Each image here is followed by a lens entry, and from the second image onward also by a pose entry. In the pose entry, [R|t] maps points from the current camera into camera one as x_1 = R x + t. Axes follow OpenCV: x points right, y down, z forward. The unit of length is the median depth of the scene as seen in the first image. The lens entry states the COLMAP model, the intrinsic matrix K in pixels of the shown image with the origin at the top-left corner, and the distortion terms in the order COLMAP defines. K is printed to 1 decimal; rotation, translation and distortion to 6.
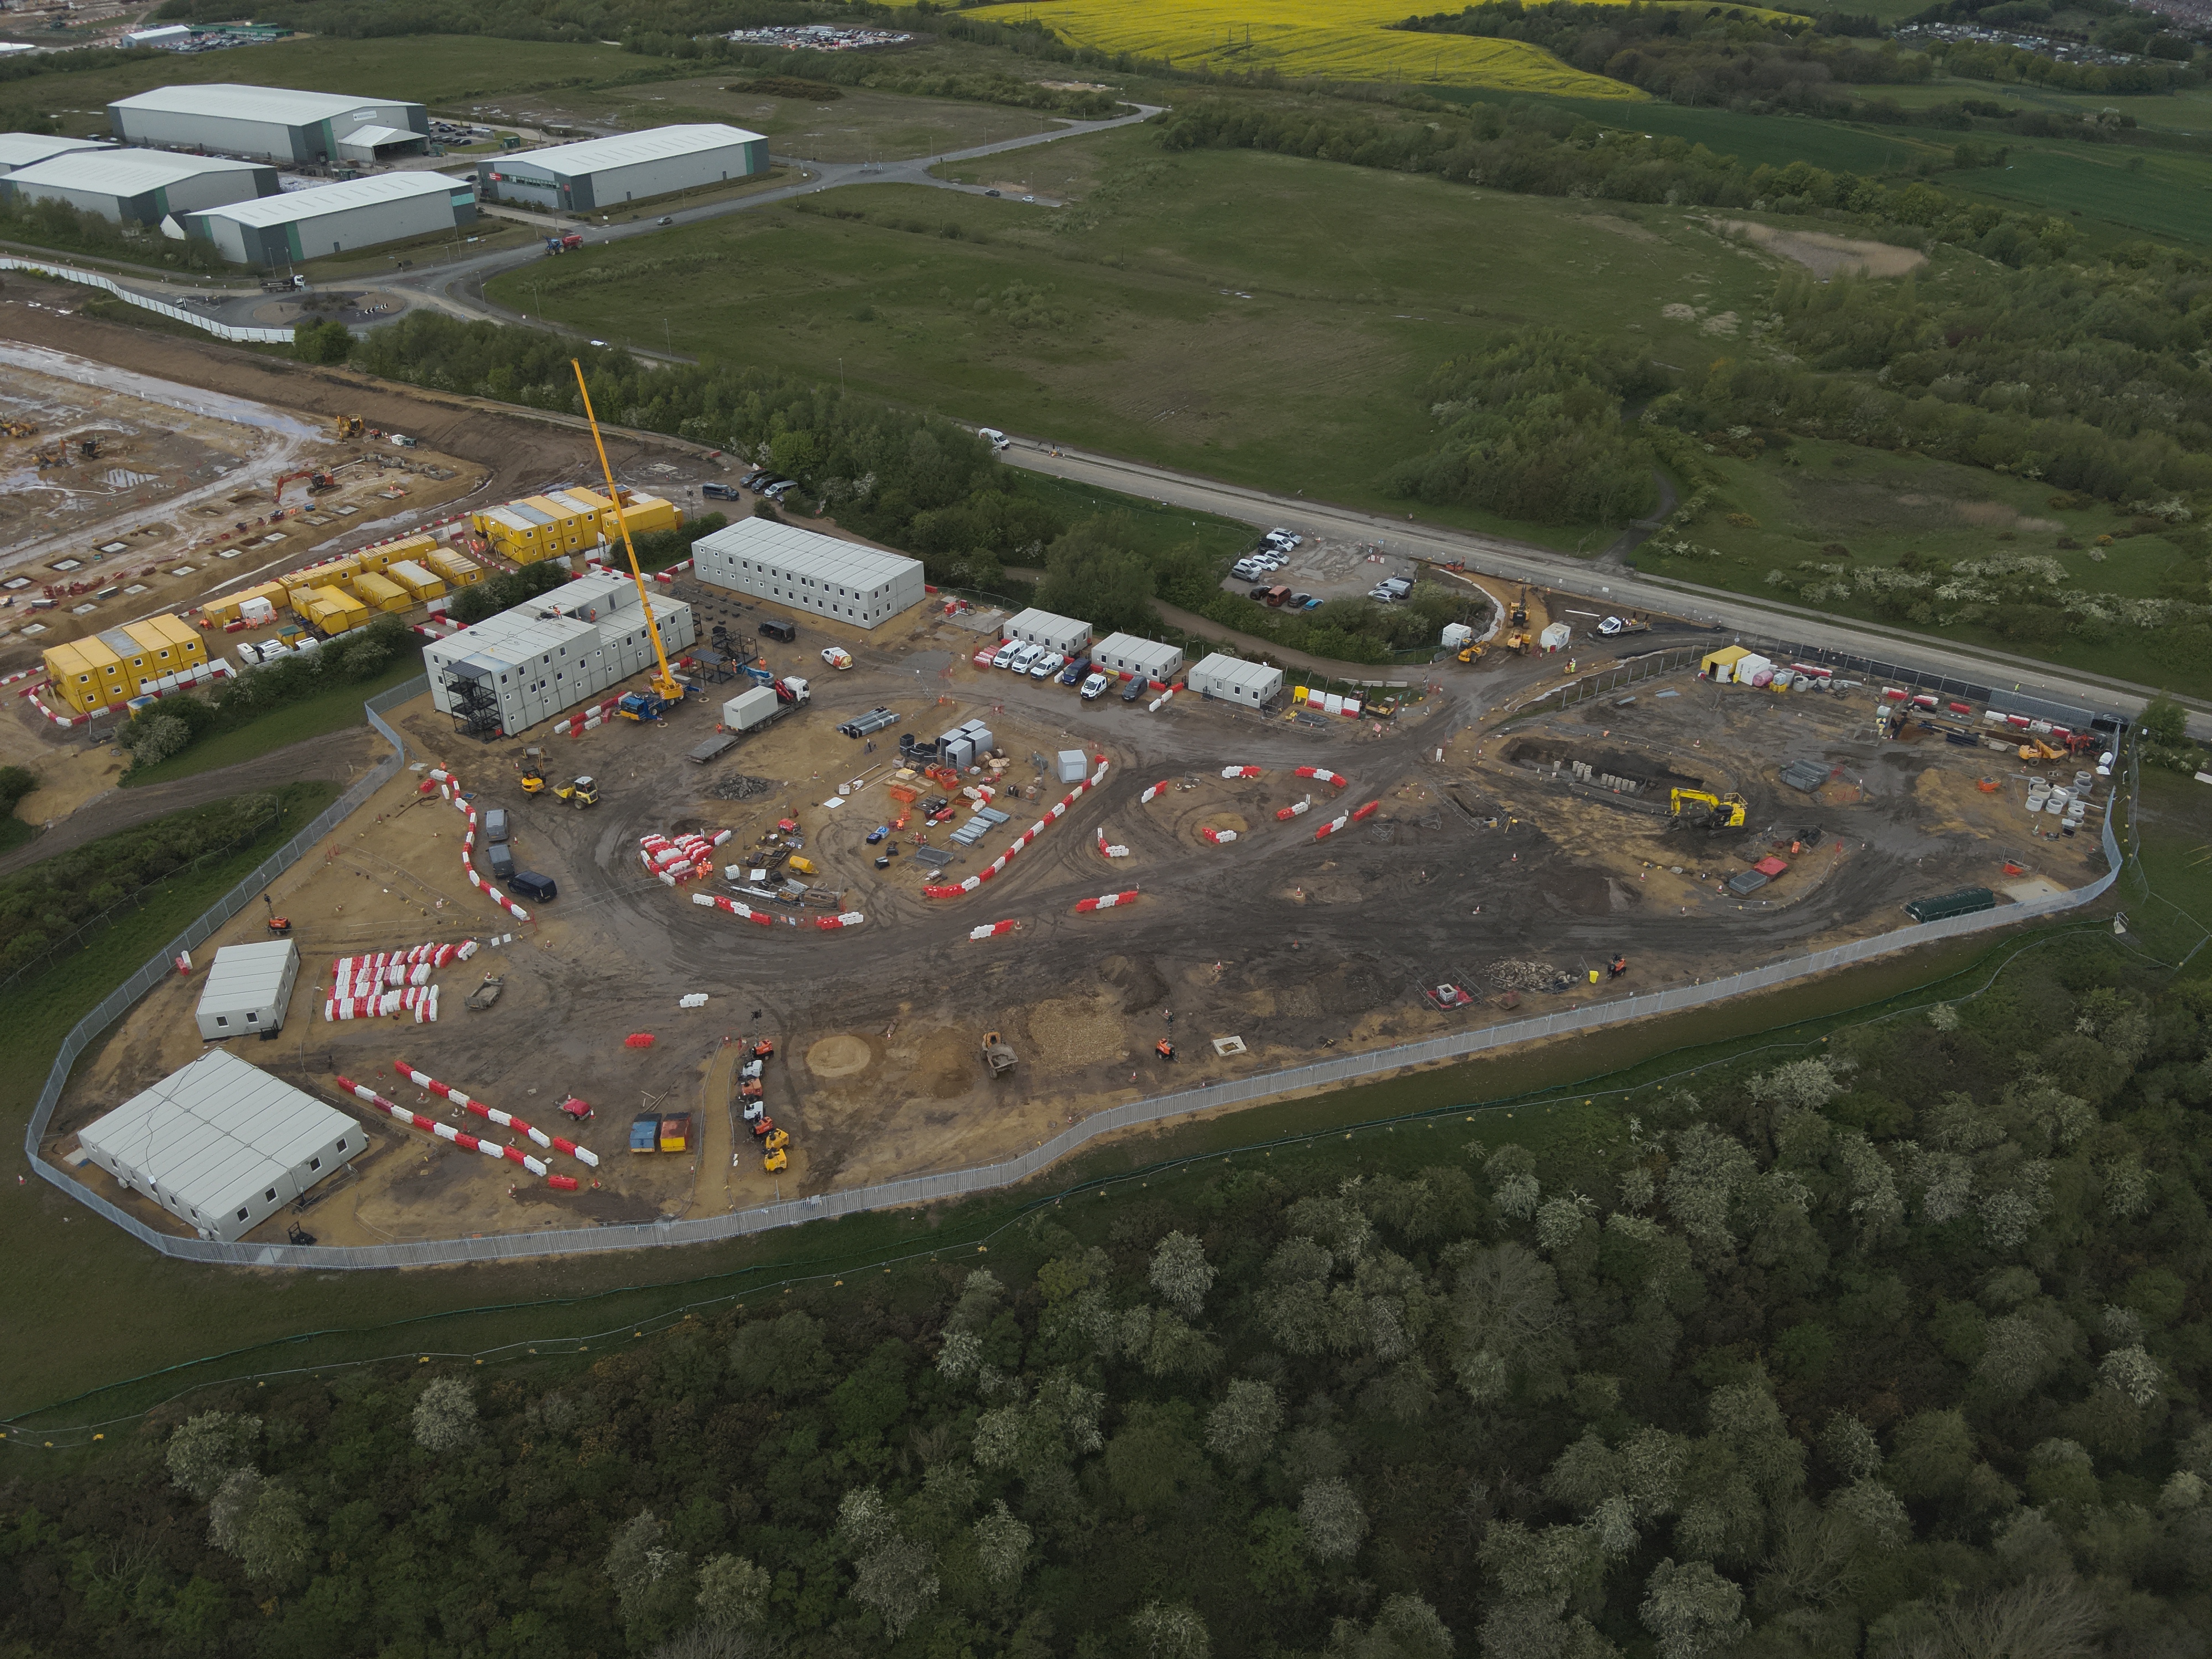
lens RADIAL K [[1607.3, 0, 1106.0], [0, 1607.3, 829.5], [0, 0, 1]] dist [0.116967, -0.212912]
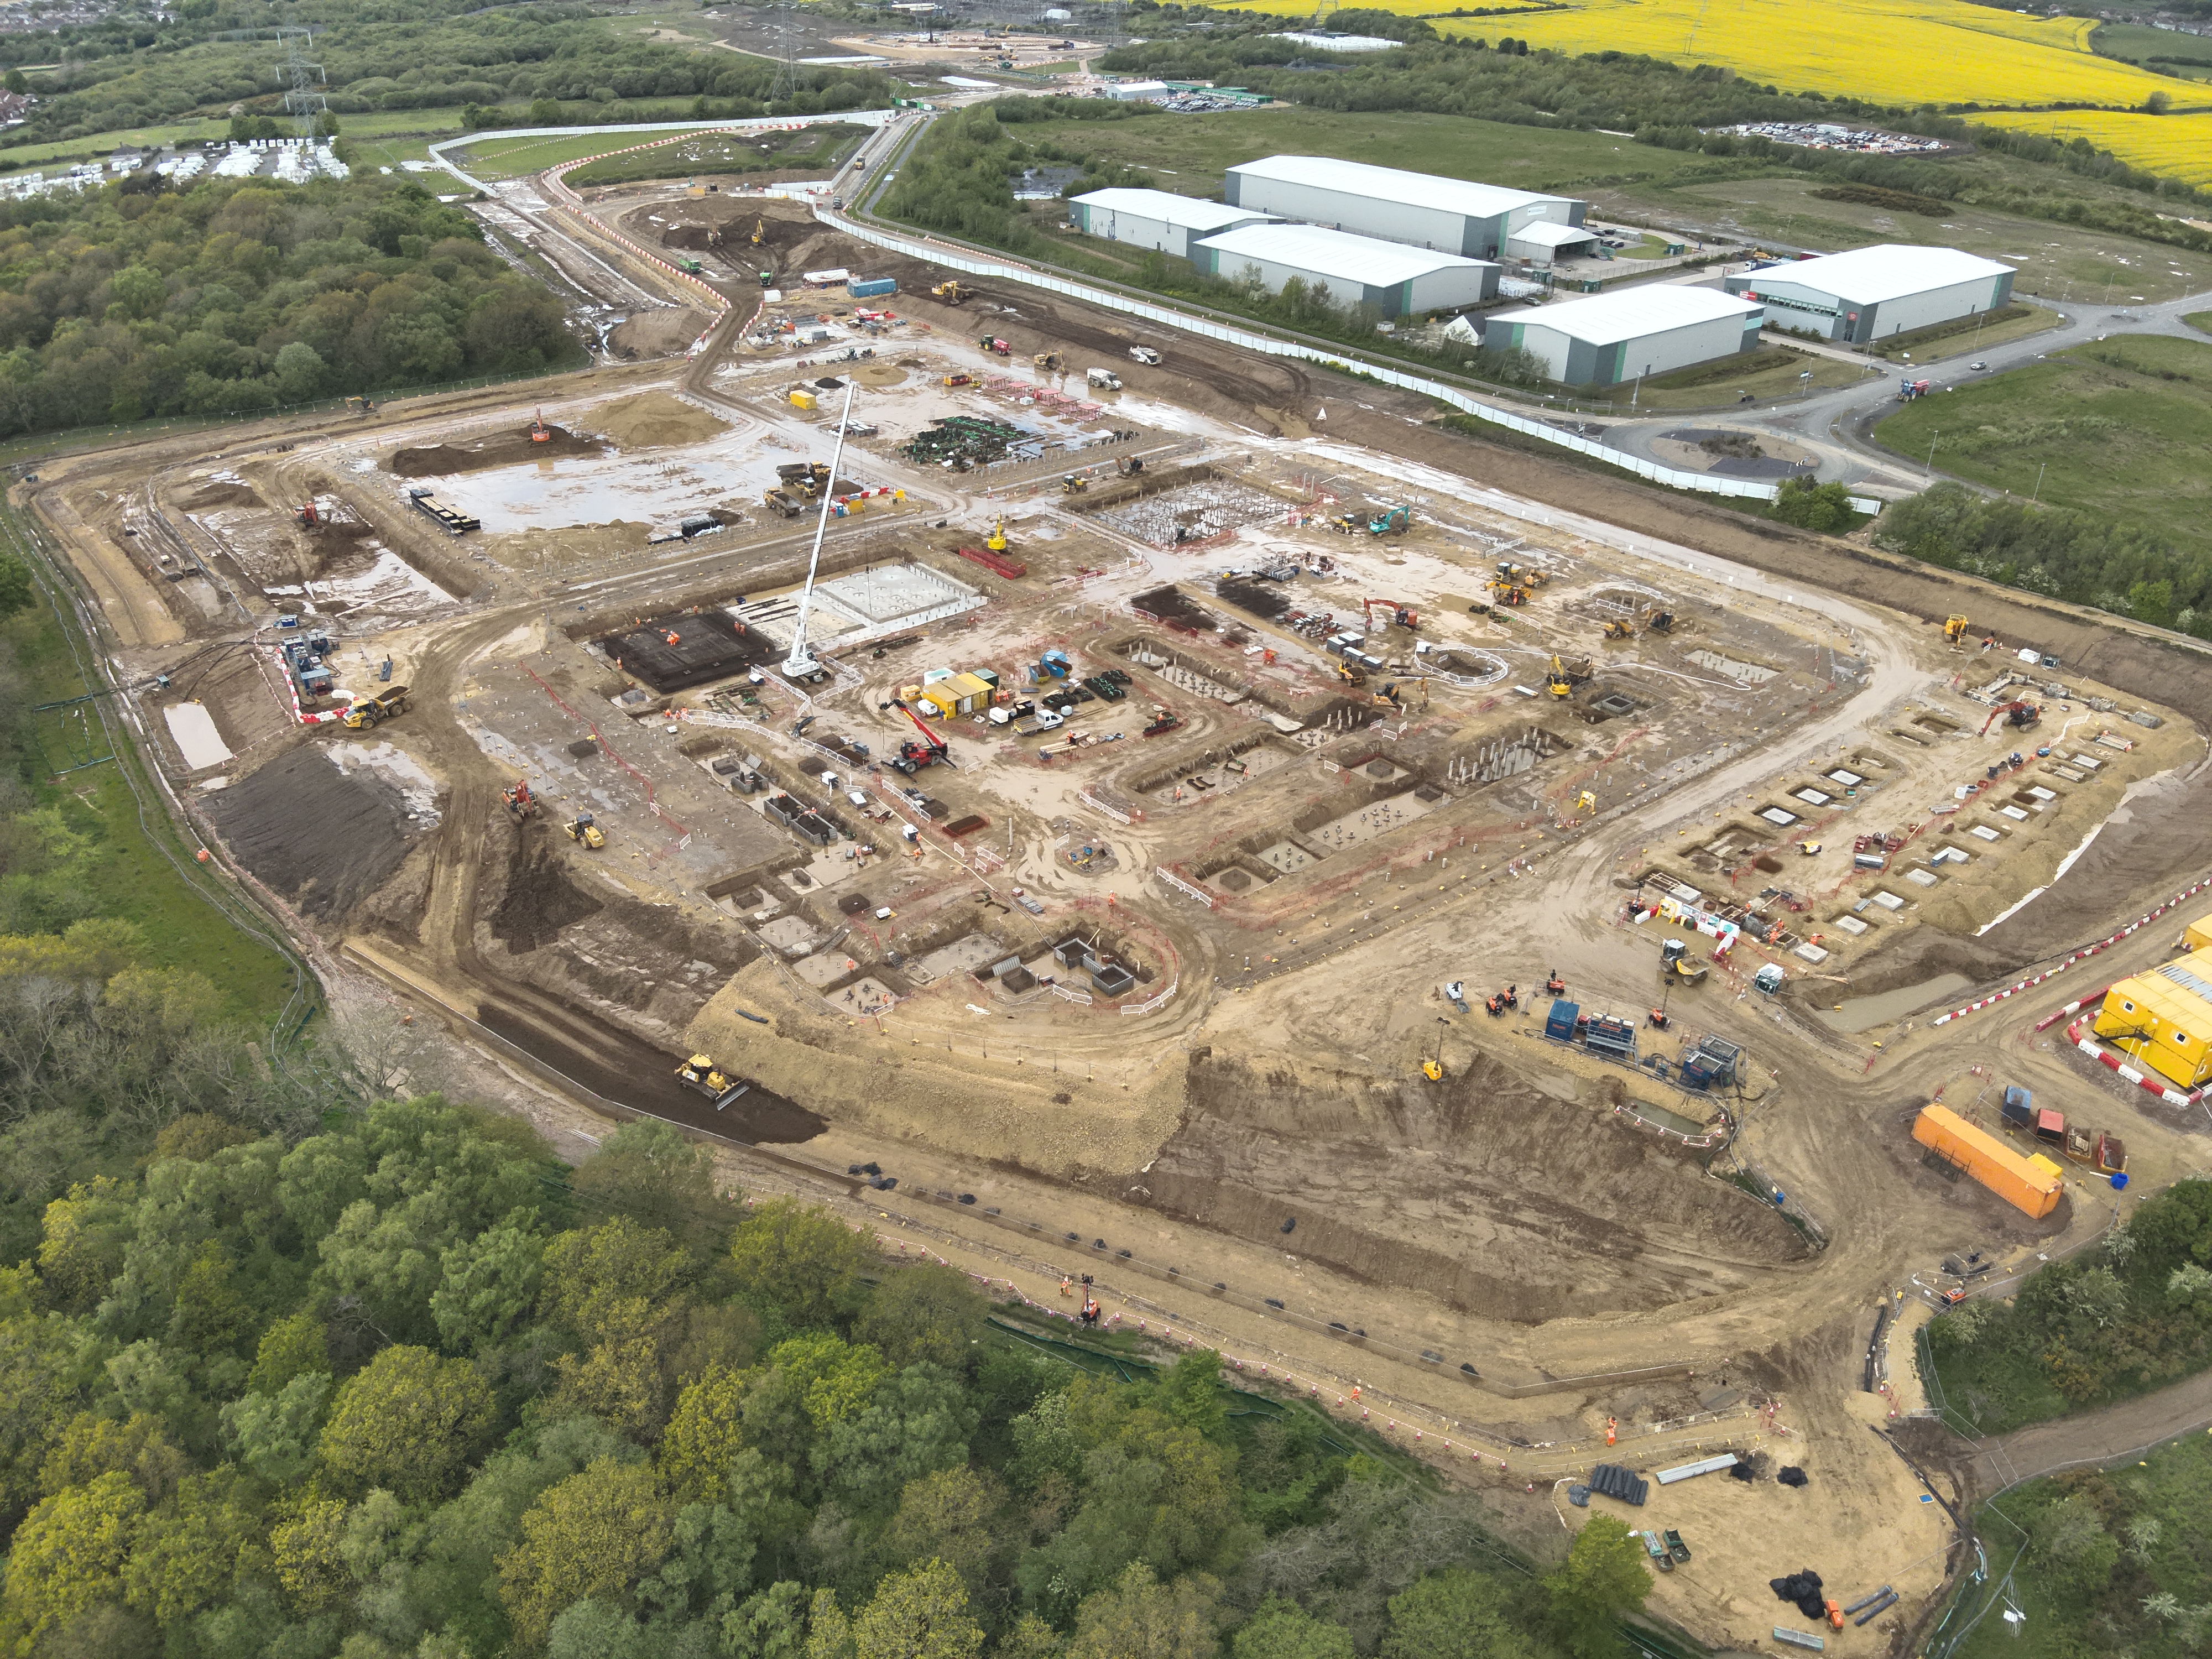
lens RADIAL K [[1607.3, 0, 1106.0], [0, 1607.3, 829.5], [0, 0, 1]] dist [0.116967, -0.212912]
pose [[0.941597, 0.169791, -0.290803, -0.639468], [-0.179660, 0.983701, -0.007371, -0.066171], [0.284812, 0.059186, 0.956755, 0.092987]]
